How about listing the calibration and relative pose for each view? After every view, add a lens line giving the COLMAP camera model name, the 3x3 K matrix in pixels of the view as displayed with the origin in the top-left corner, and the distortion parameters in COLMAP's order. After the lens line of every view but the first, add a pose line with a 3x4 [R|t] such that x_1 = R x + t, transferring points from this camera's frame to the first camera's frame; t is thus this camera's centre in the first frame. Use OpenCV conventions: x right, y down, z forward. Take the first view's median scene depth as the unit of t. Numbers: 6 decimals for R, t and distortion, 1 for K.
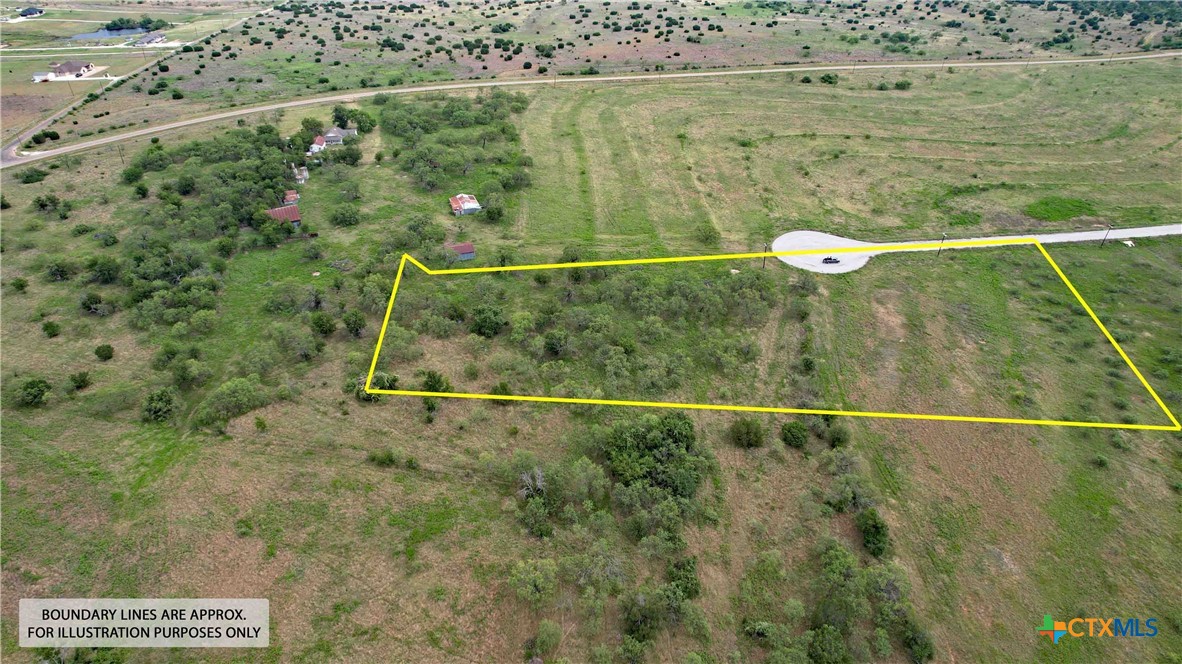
lens RADIAL K [[747.8, 0, 591.0], [0, 747.8, 332.0], [0, 0, 1]] dist [-0.070683, 0.061317]
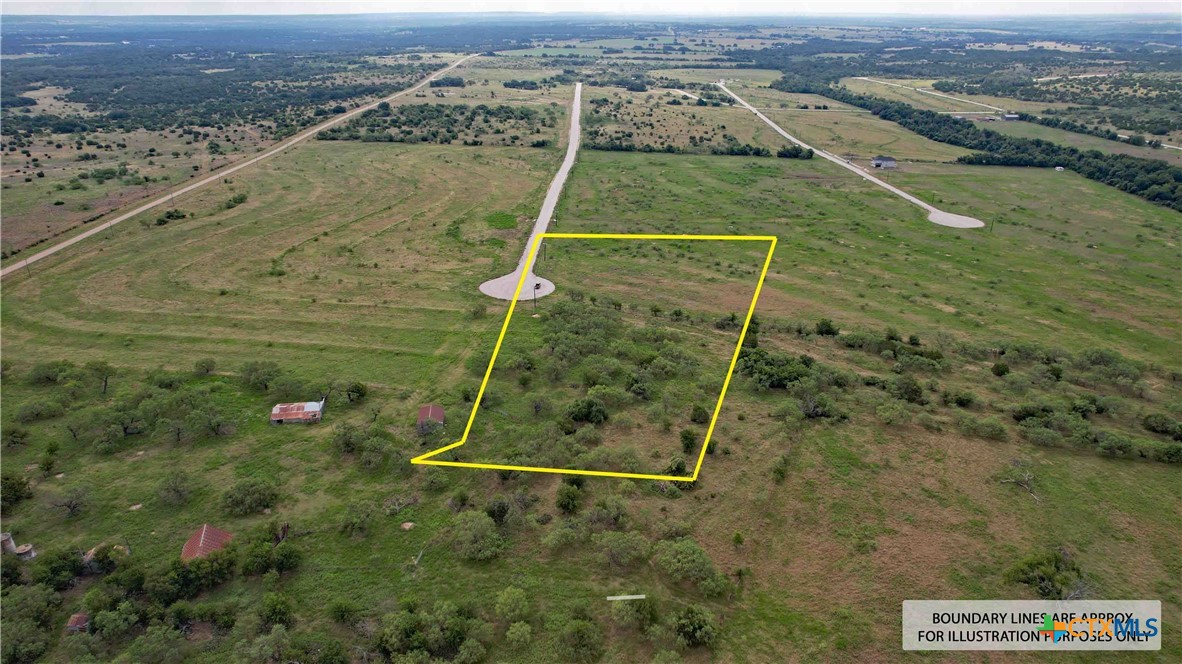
lens RADIAL K [[747.8, 0, 591.0], [0, 747.8, 332.0], [0, 0, 1]] dist [-0.070683, 0.061317]
pose [[0.202136, -0.395540, 0.895929, -0.788303], [0.524455, 0.816305, 0.242061, -0.273057], [-0.827096, 0.420945, 0.372447, 0.433457]]
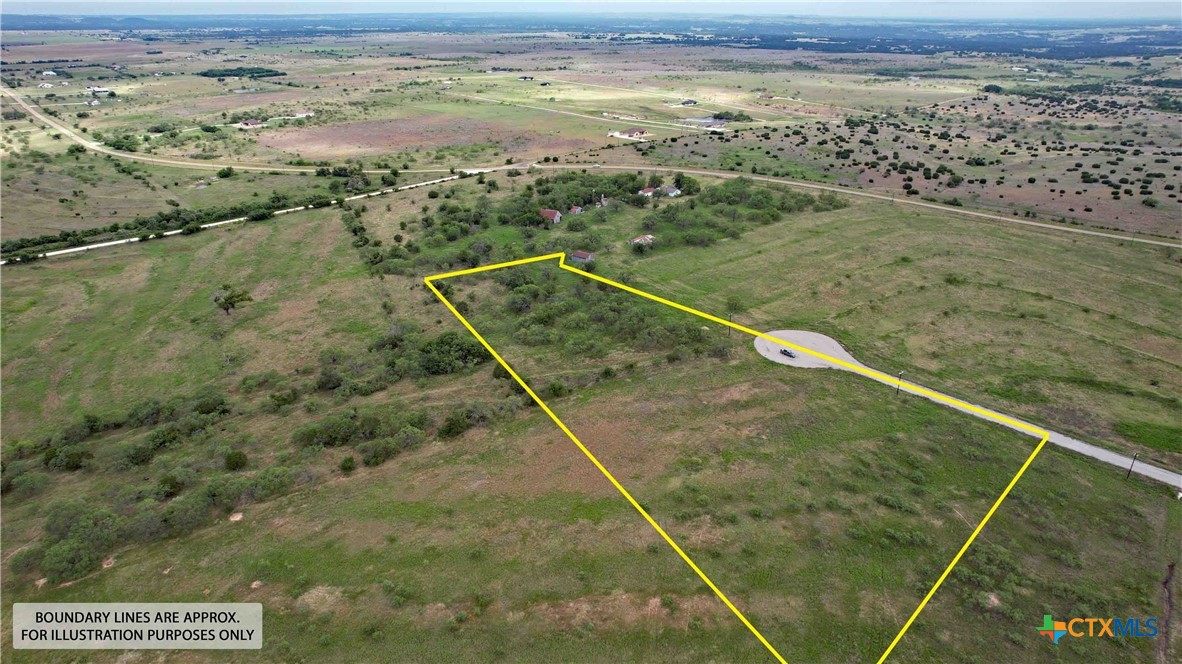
lens RADIAL K [[747.8, 0, 591.0], [0, 747.8, 332.0], [0, 0, 1]] dist [-0.070683, 0.061317]
pose [[0.581126, 0.321619, -0.747565, 0.871398], [-0.431858, 0.900459, 0.051690, -0.052797], [0.689776, 0.292804, 0.662174, 0.081208]]
